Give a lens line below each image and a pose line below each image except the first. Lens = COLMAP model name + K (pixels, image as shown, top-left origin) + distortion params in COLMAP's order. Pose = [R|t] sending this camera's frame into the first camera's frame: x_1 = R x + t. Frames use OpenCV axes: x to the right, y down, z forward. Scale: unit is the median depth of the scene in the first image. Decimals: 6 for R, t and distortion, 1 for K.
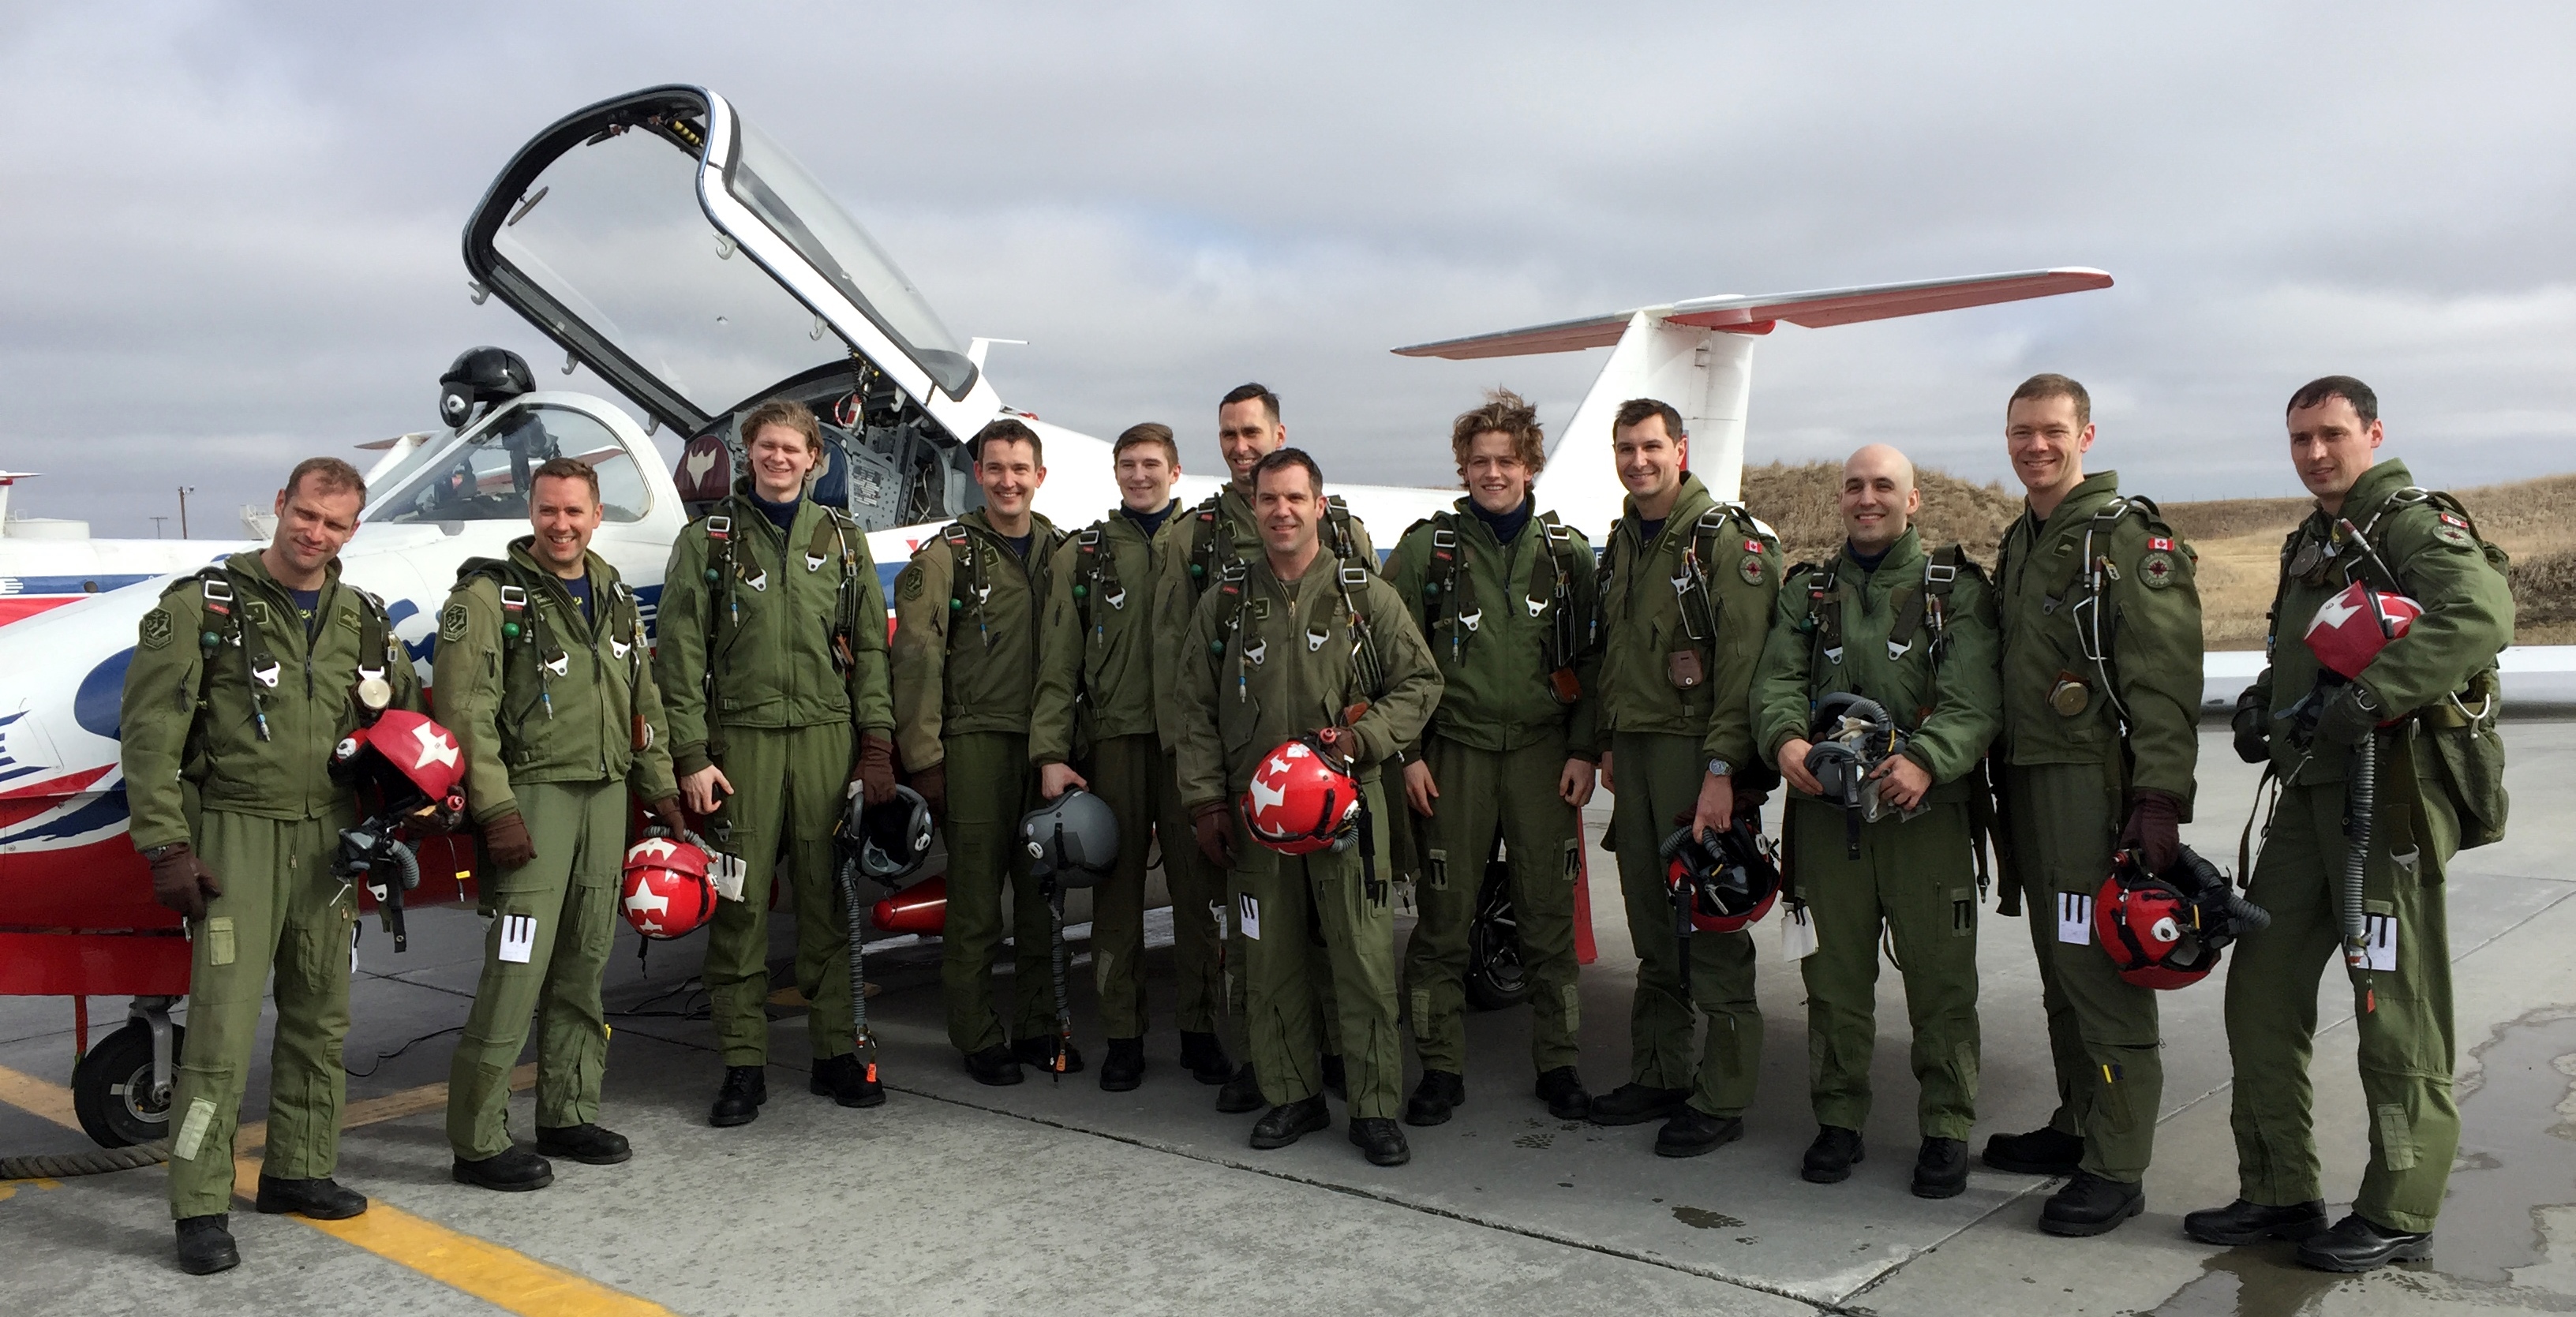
lens RADIAL K [[2083.7, 0, 1288.0], [0, 2083.7, 658.5], [0, 0, 1]] dist [0.102592, -0.005357]
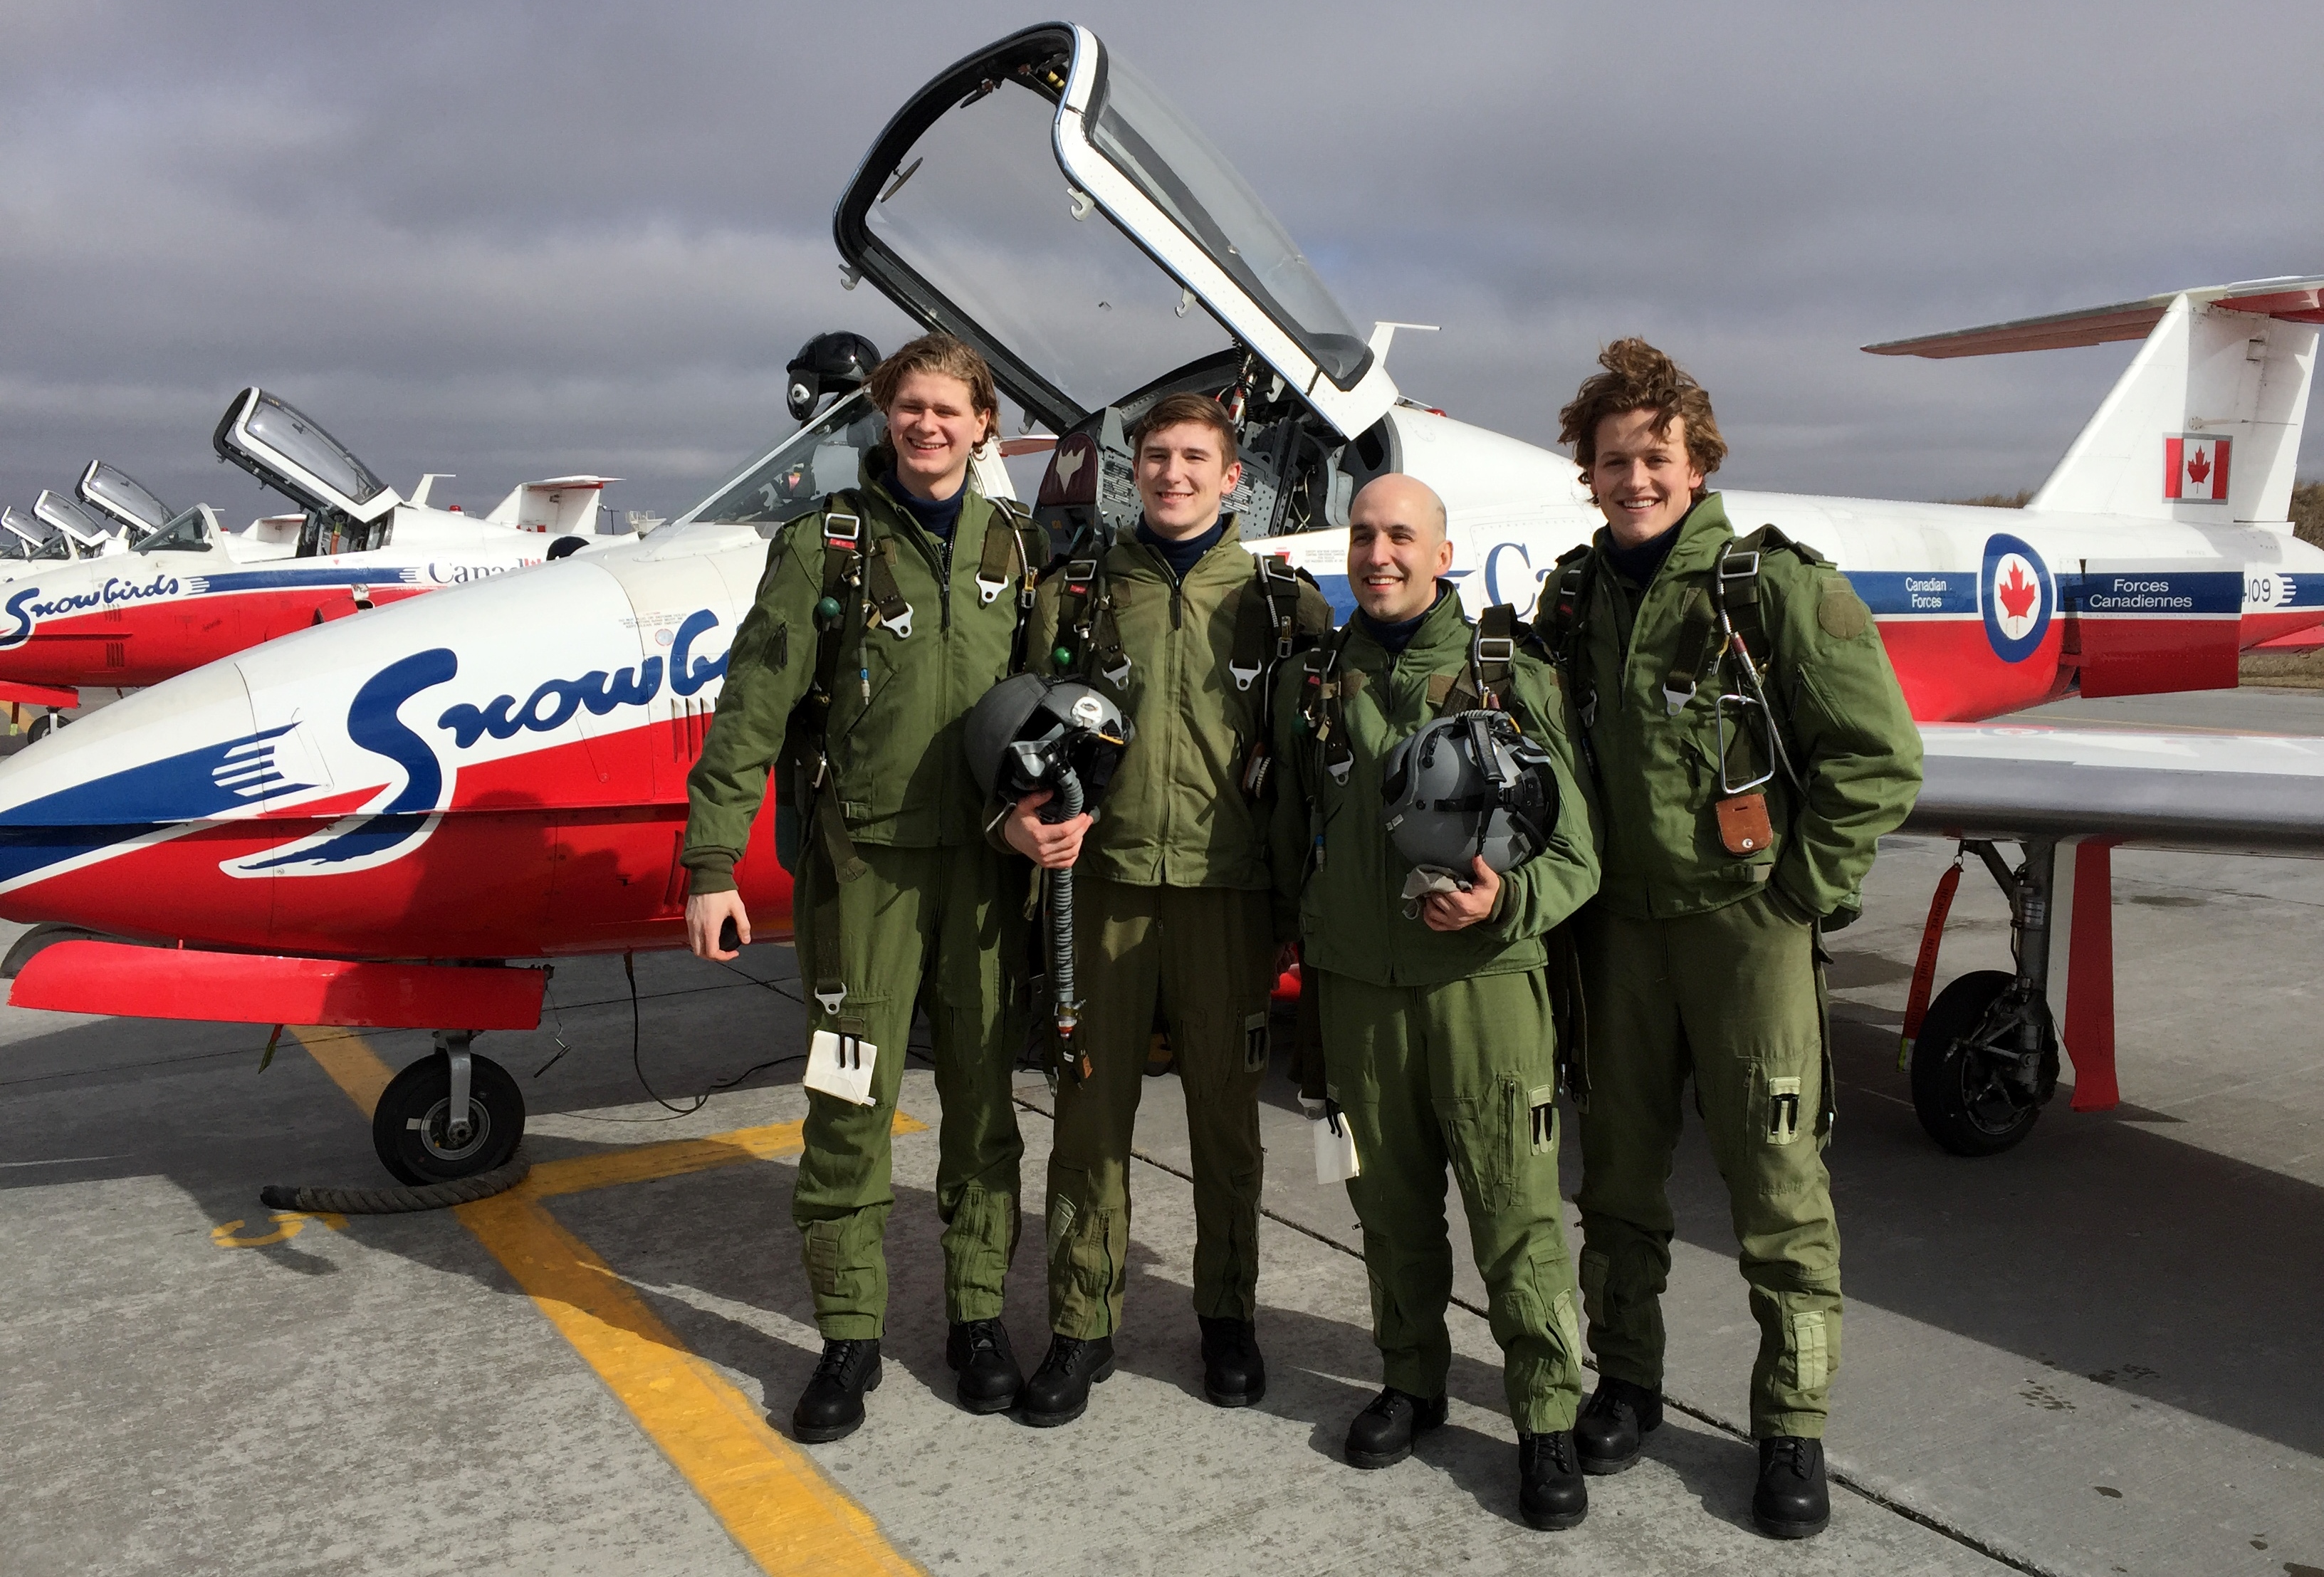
lens RADIAL K [[1878.6, 0, 1162.0], [0, 1878.6, 788.5], [0, 0, 1]] dist [0.067842, -0.002047]
pose [[0.959532, 0.057297, -0.275710, -0.007351], [-0.037881, 0.996446, 0.075241, -0.016879], [0.279041, -0.061752, 0.958292, 0.245721]]
